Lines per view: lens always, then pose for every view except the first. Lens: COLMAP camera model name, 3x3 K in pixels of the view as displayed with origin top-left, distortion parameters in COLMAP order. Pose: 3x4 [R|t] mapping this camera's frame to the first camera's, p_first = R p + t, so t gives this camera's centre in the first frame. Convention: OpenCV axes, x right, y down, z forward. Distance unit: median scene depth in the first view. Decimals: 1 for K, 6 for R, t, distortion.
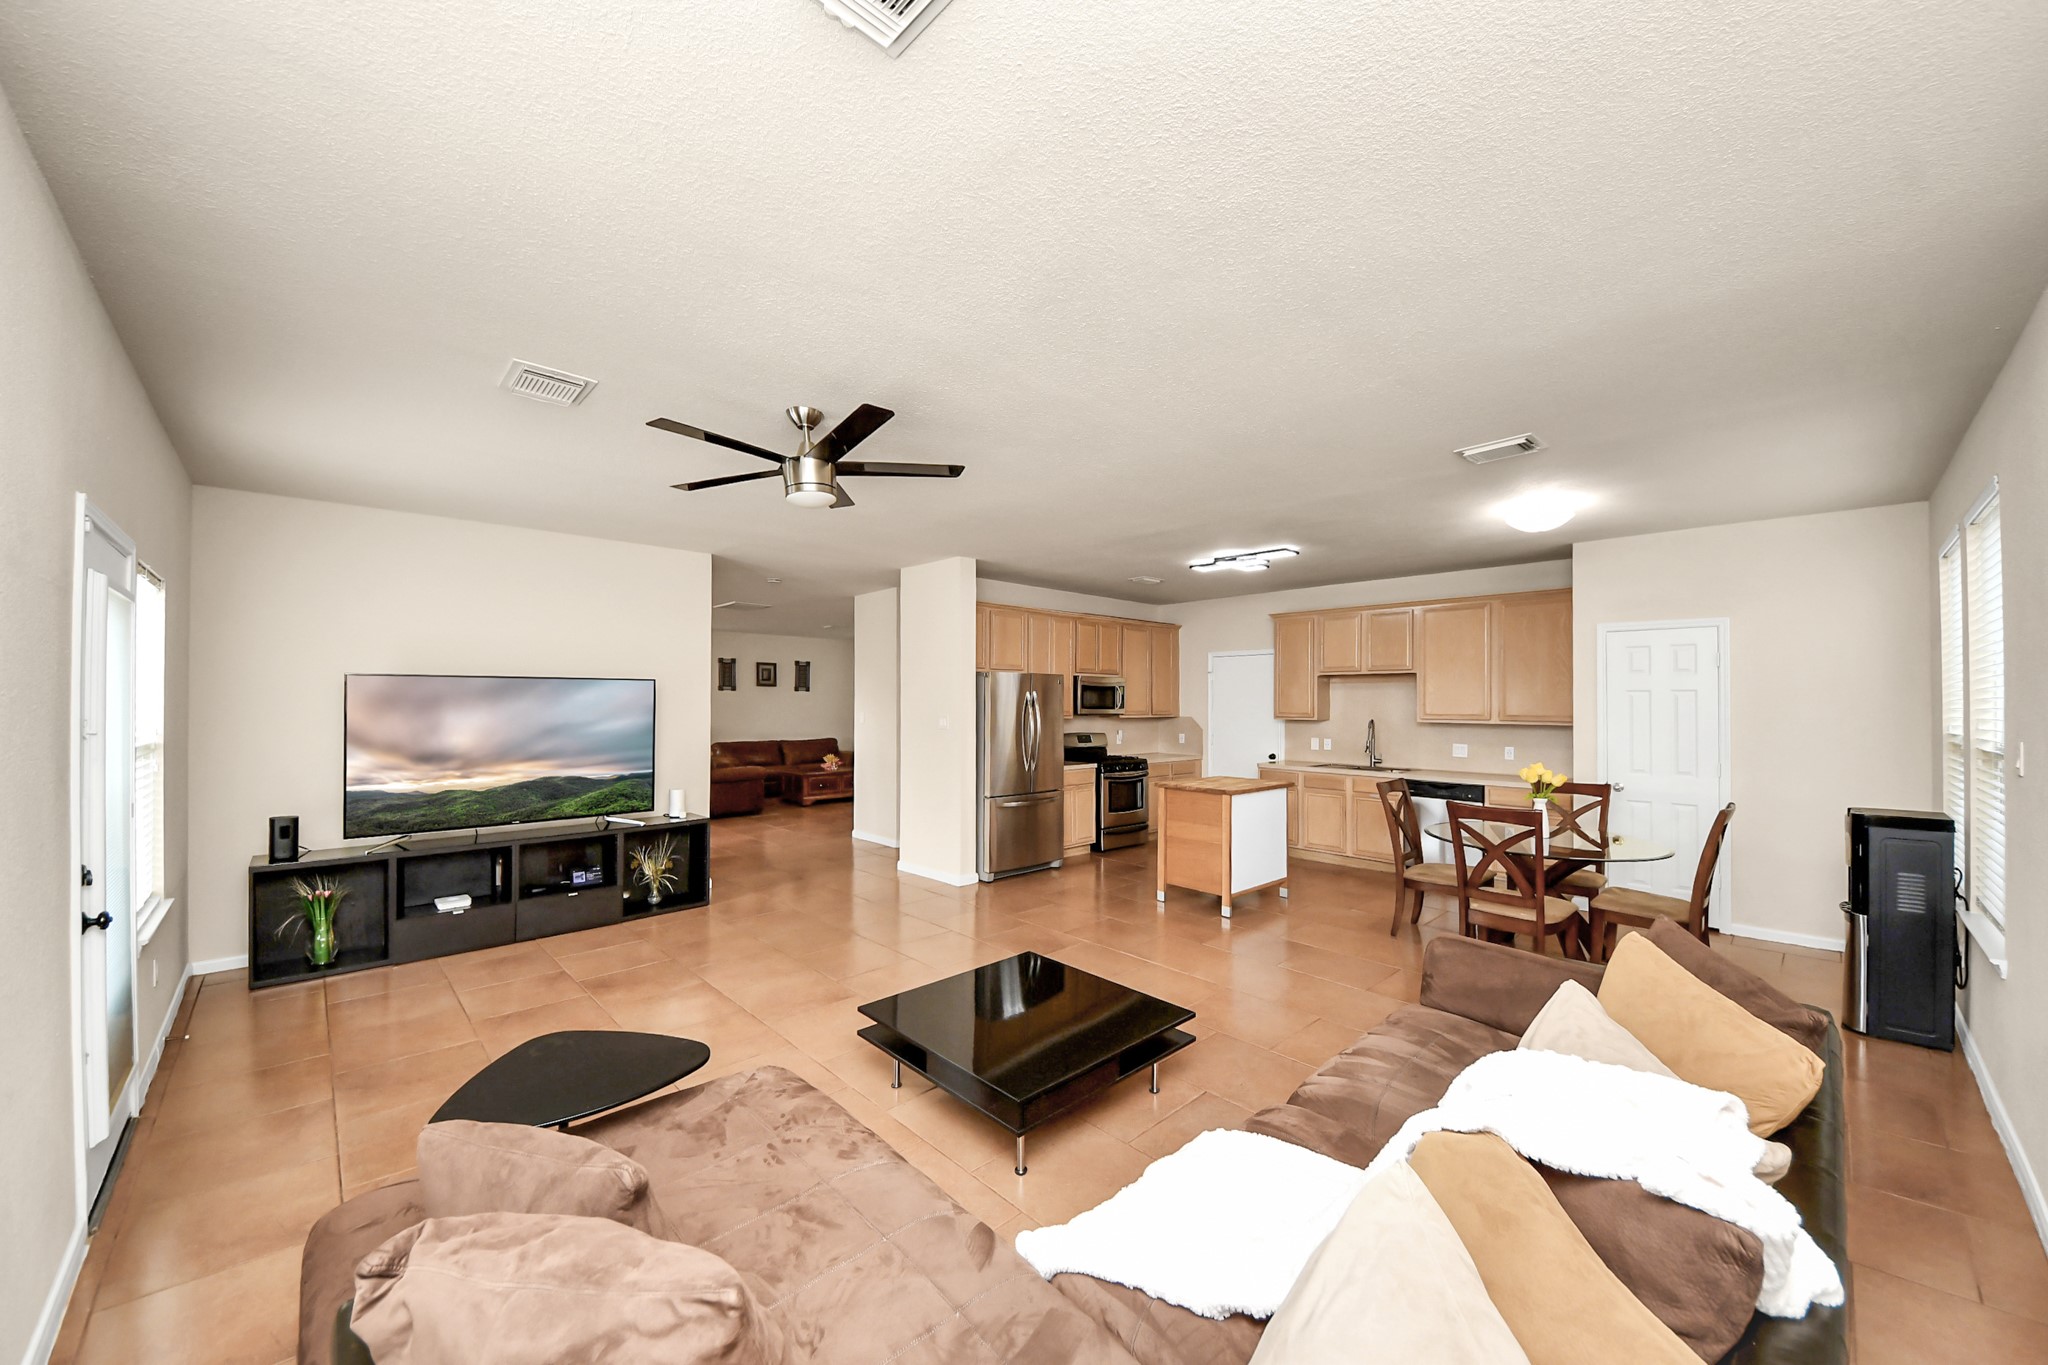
lens RADIAL K [[743.3, 0, 999.1], [0, 743.3, 702.7], [0, 0, 1]] dist [0.001498, -0.004995]
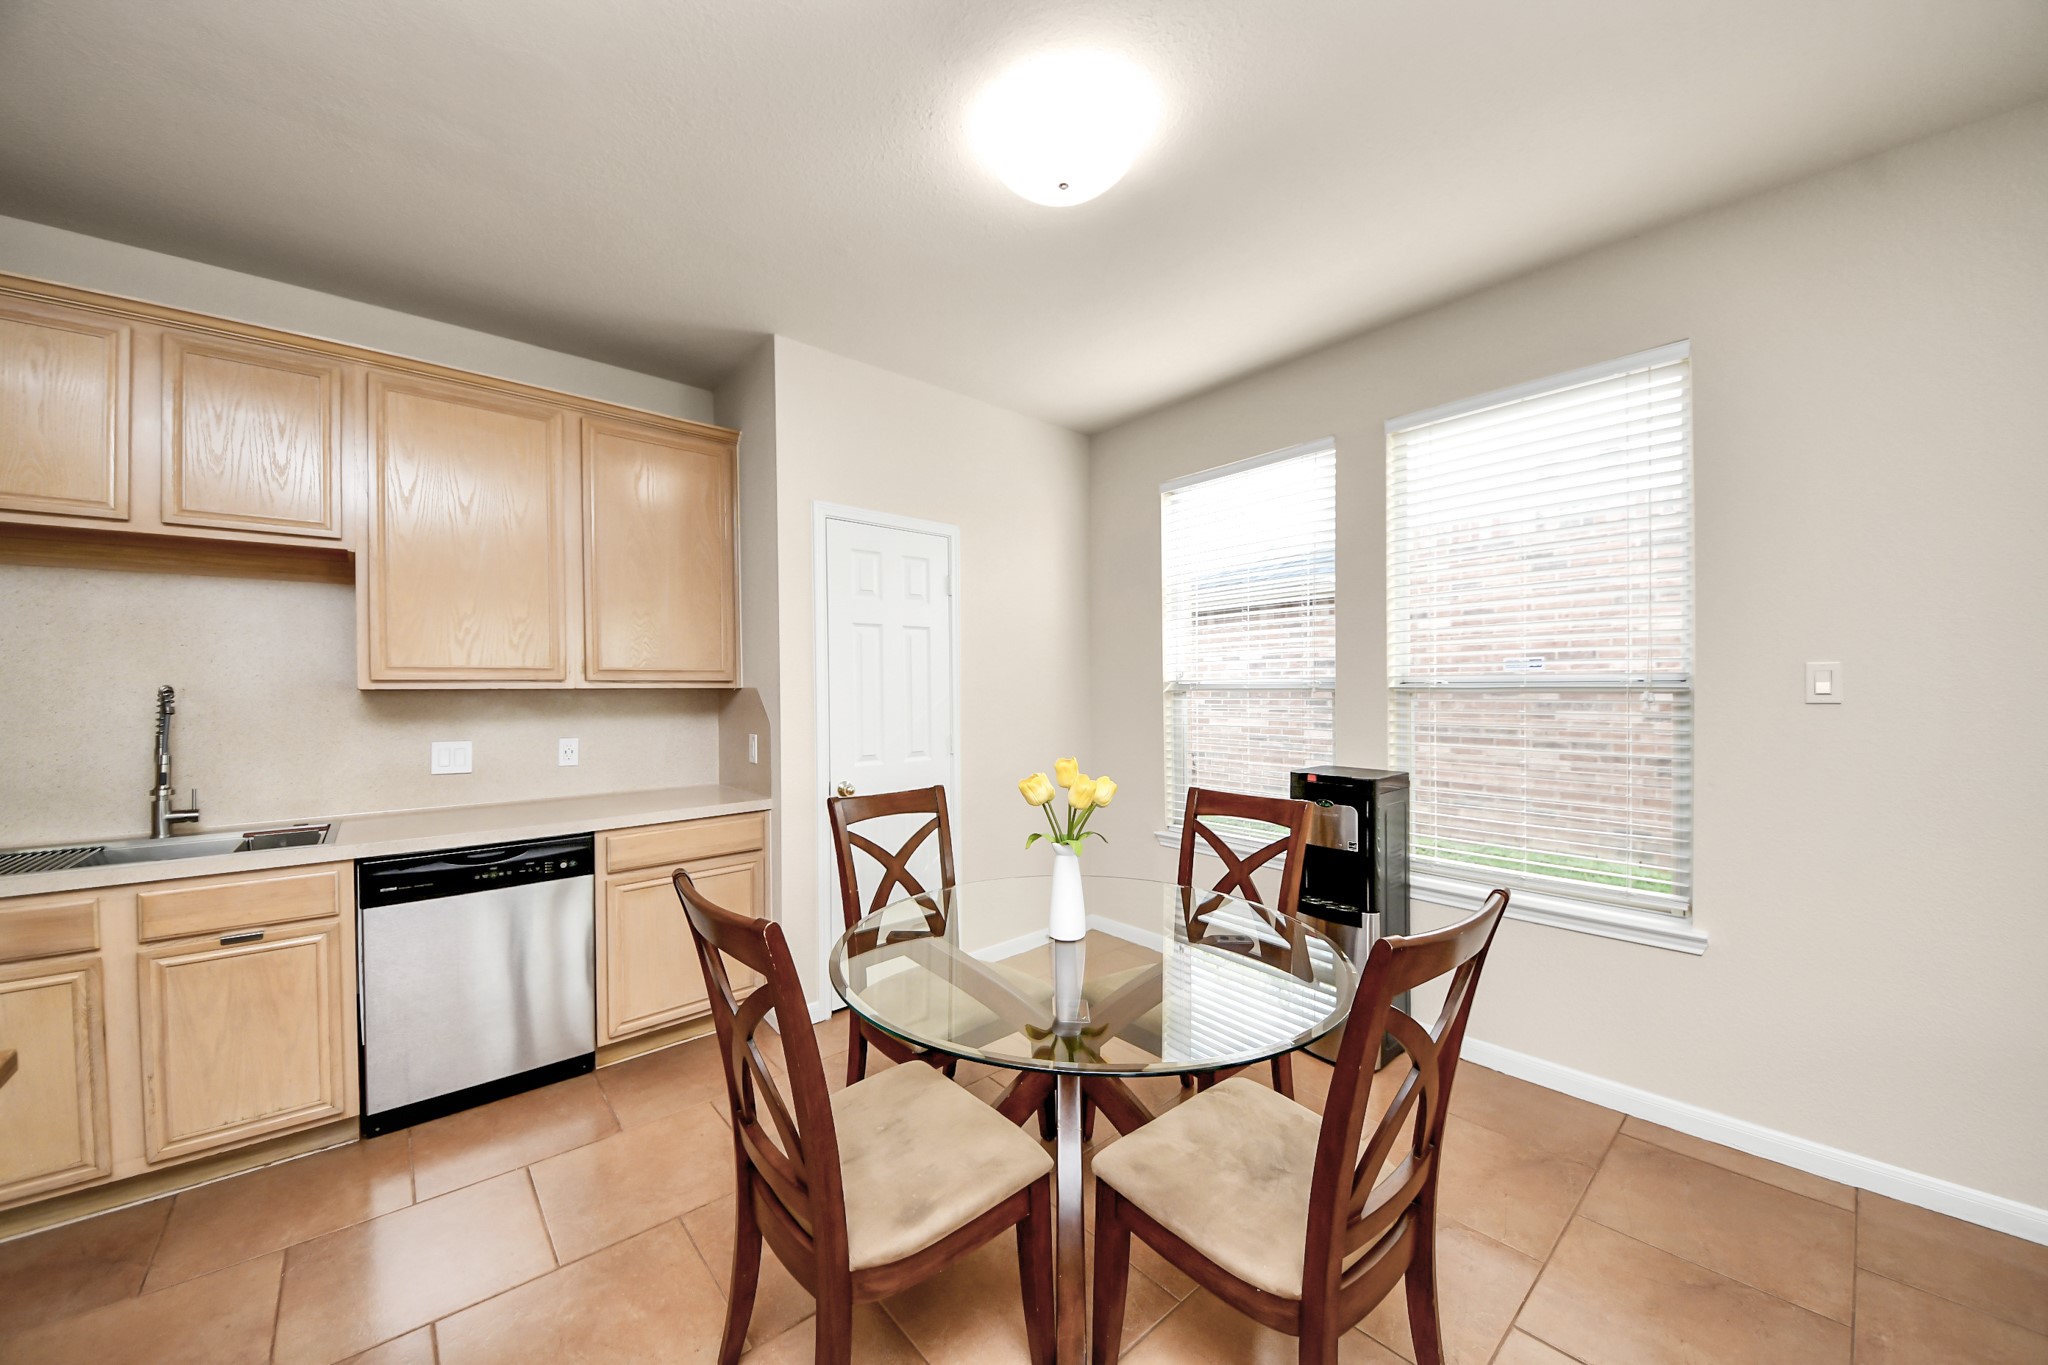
lens RADIAL K [[709.5, 0, 1018.9], [0, 709.5, 697.9], [0, 0, 1]] dist [0.001629, -0.000758]
pose [[0.003546, -0.017018, 0.999849, 0.205573], [0.007843, 0.999825, 0.016990, 0.024625], [-0.999963, 0.007782, 0.003679, 0.643059]]
